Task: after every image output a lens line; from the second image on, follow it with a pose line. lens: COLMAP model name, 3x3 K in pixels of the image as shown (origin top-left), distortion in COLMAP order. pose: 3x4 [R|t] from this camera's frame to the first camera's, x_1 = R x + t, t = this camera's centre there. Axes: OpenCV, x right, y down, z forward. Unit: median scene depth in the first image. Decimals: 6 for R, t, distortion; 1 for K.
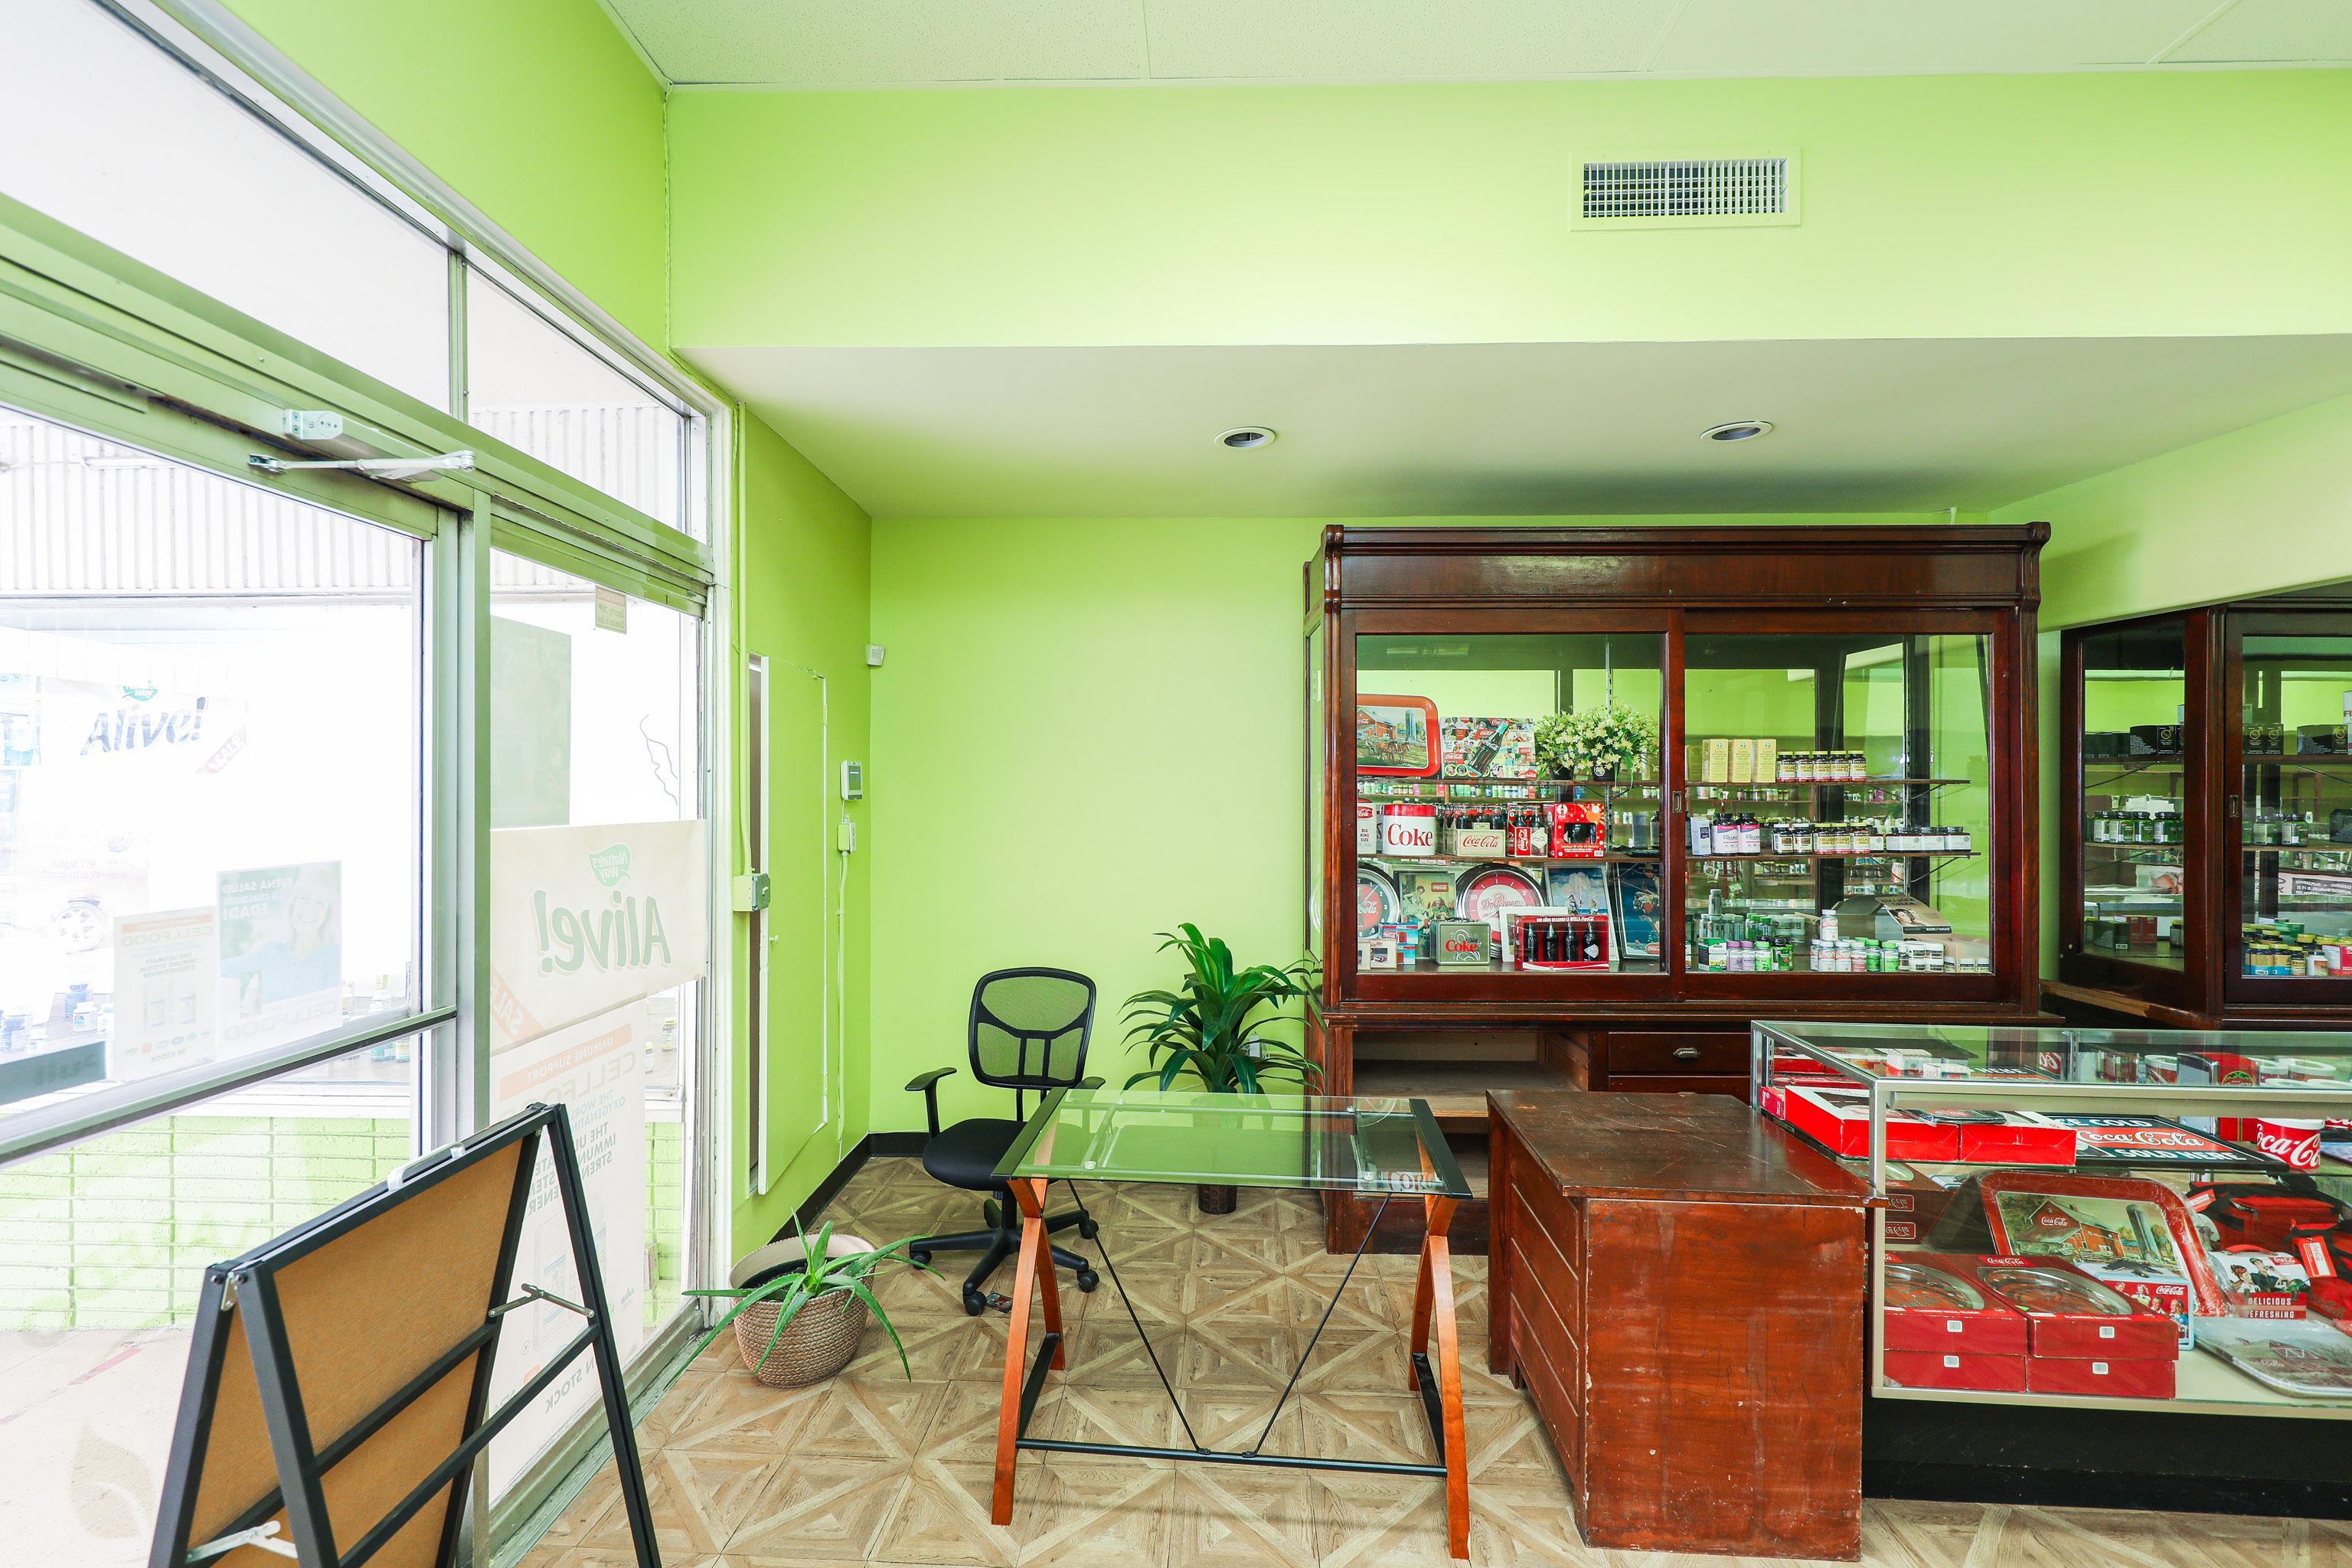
lens RADIAL K [[965.4, 0, 1170.5], [0, 965.4, 790.4], [0, 0, 1]] dist [0.002803, -0.000680]
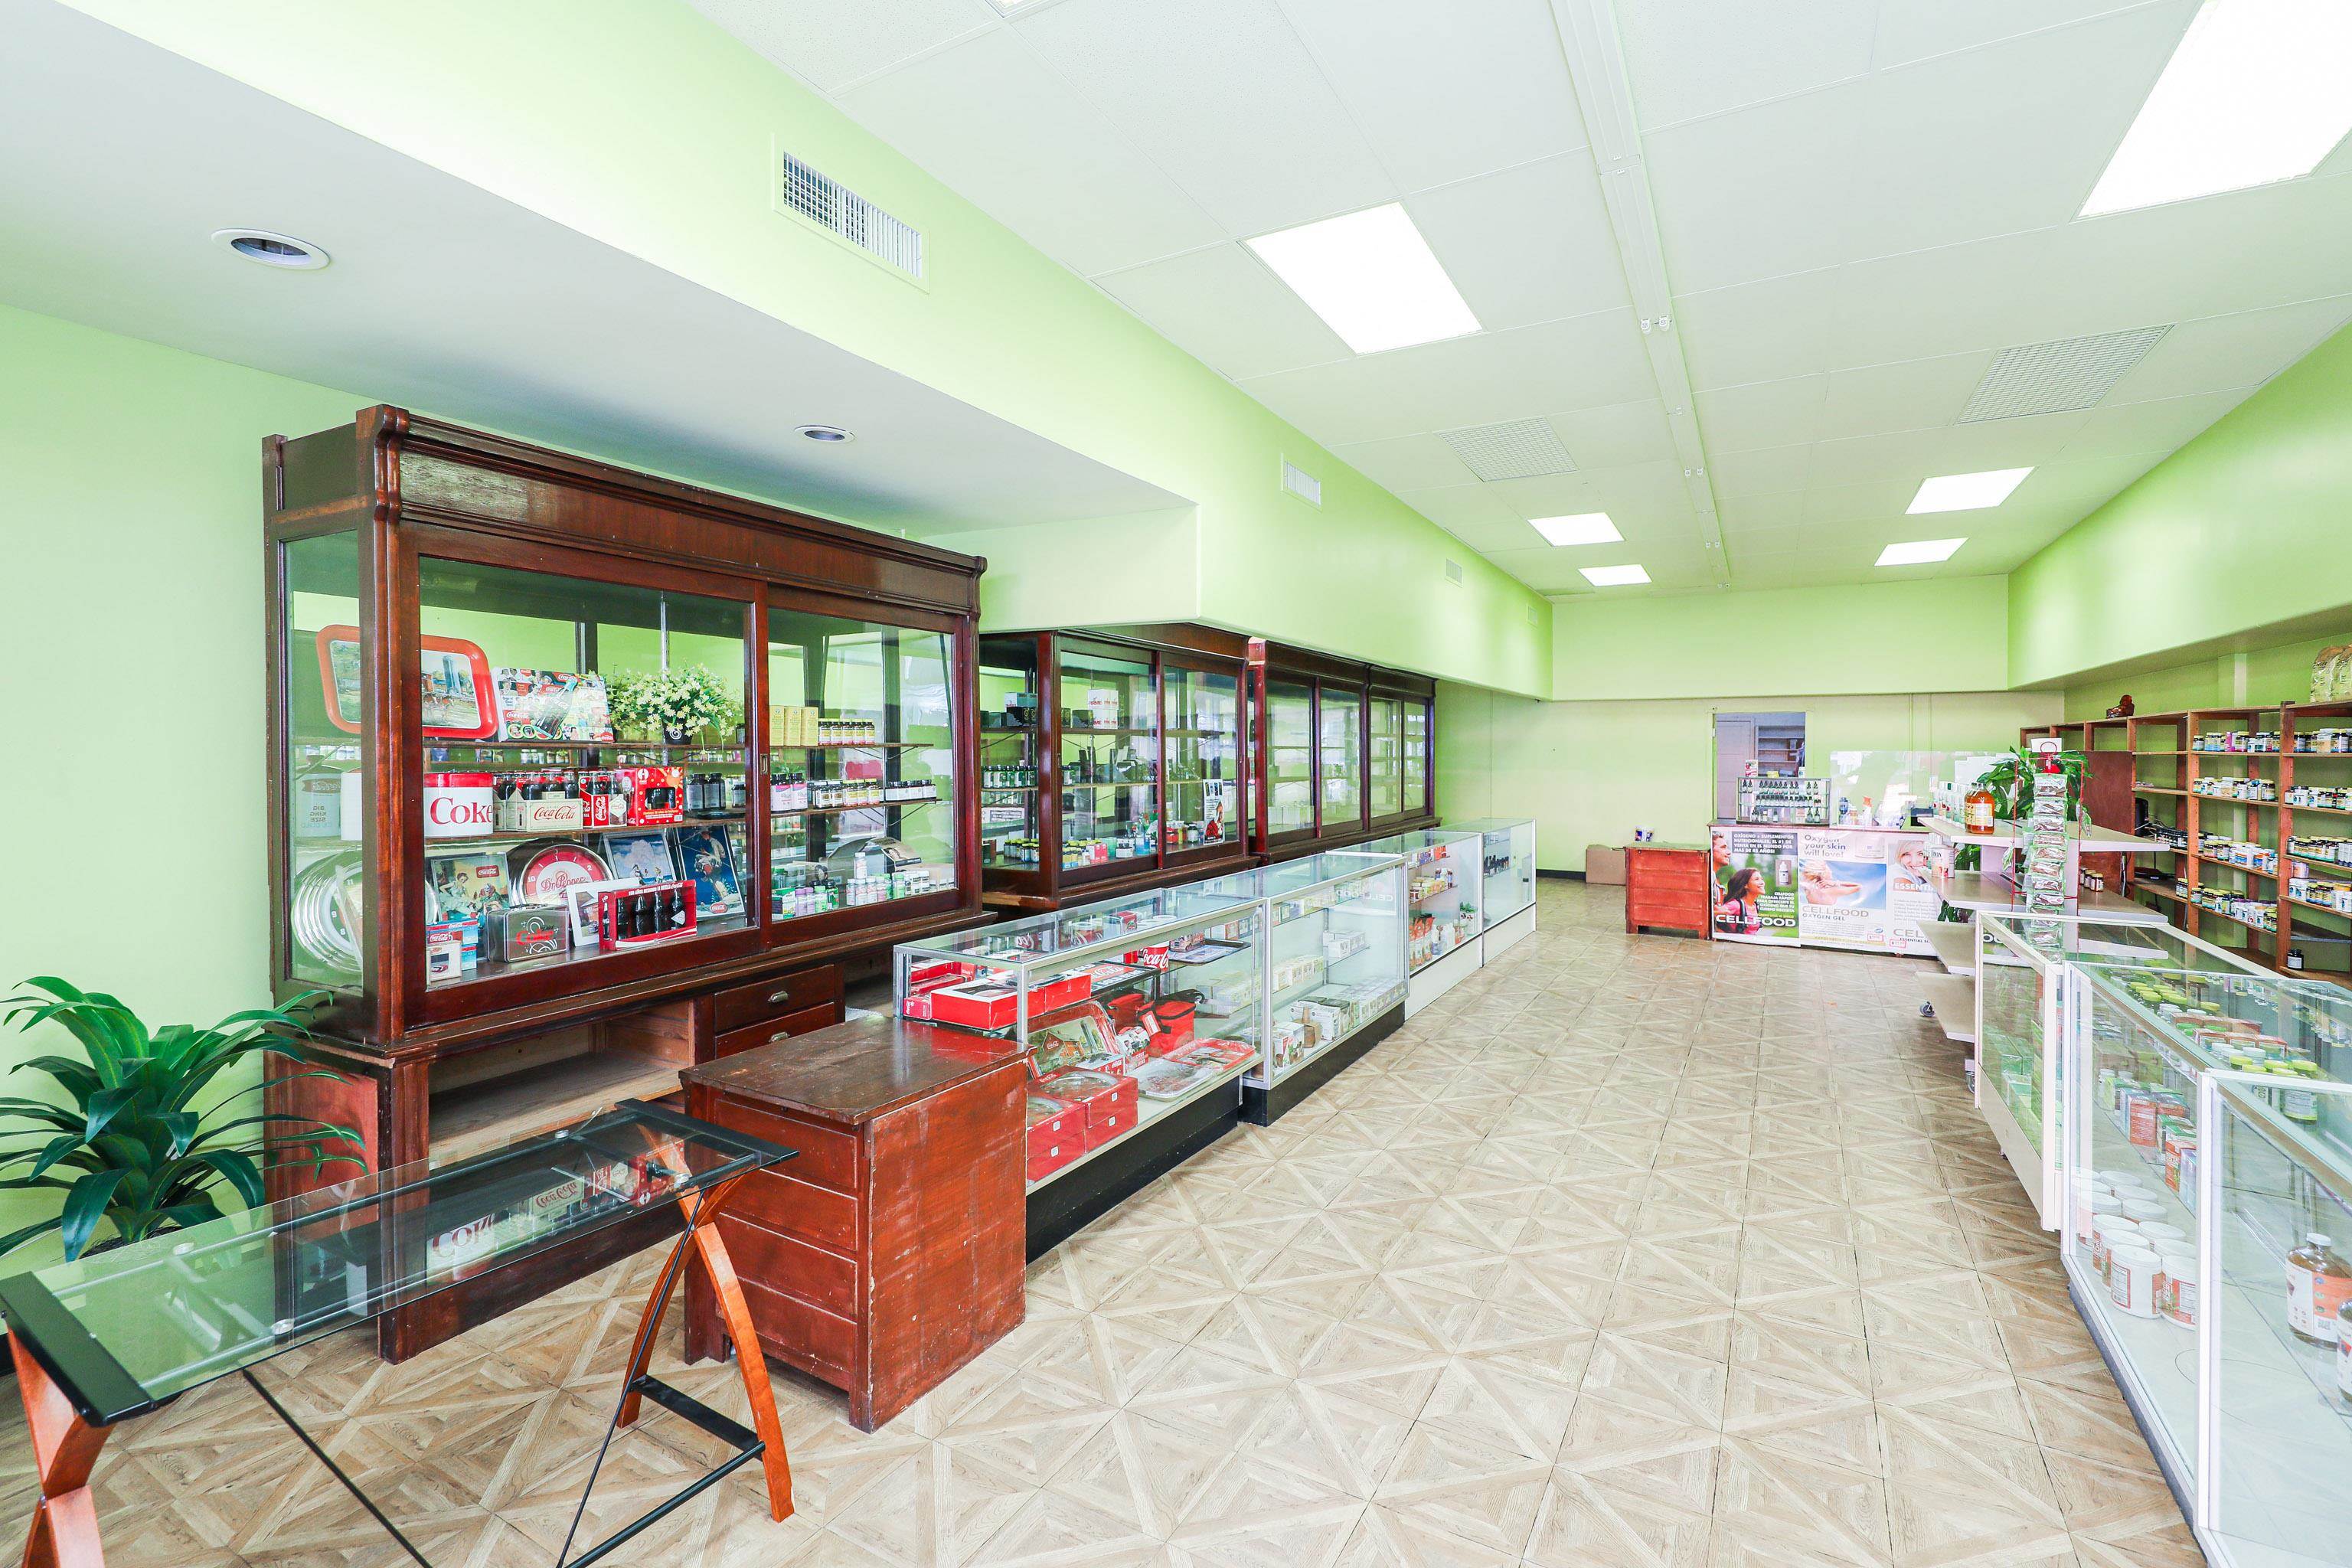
lens RADIAL K [[1028.3, 0, 1129.6], [0, 1028.3, 762.9], [0, 0, 1]] dist [0.002377, -0.000287]
pose [[0.484193, -0.014586, 0.874840, -0.262881], [0.009486, 0.999890, 0.011421, 0.001811], [-0.874910, 0.002769, 0.484278, 0.098920]]
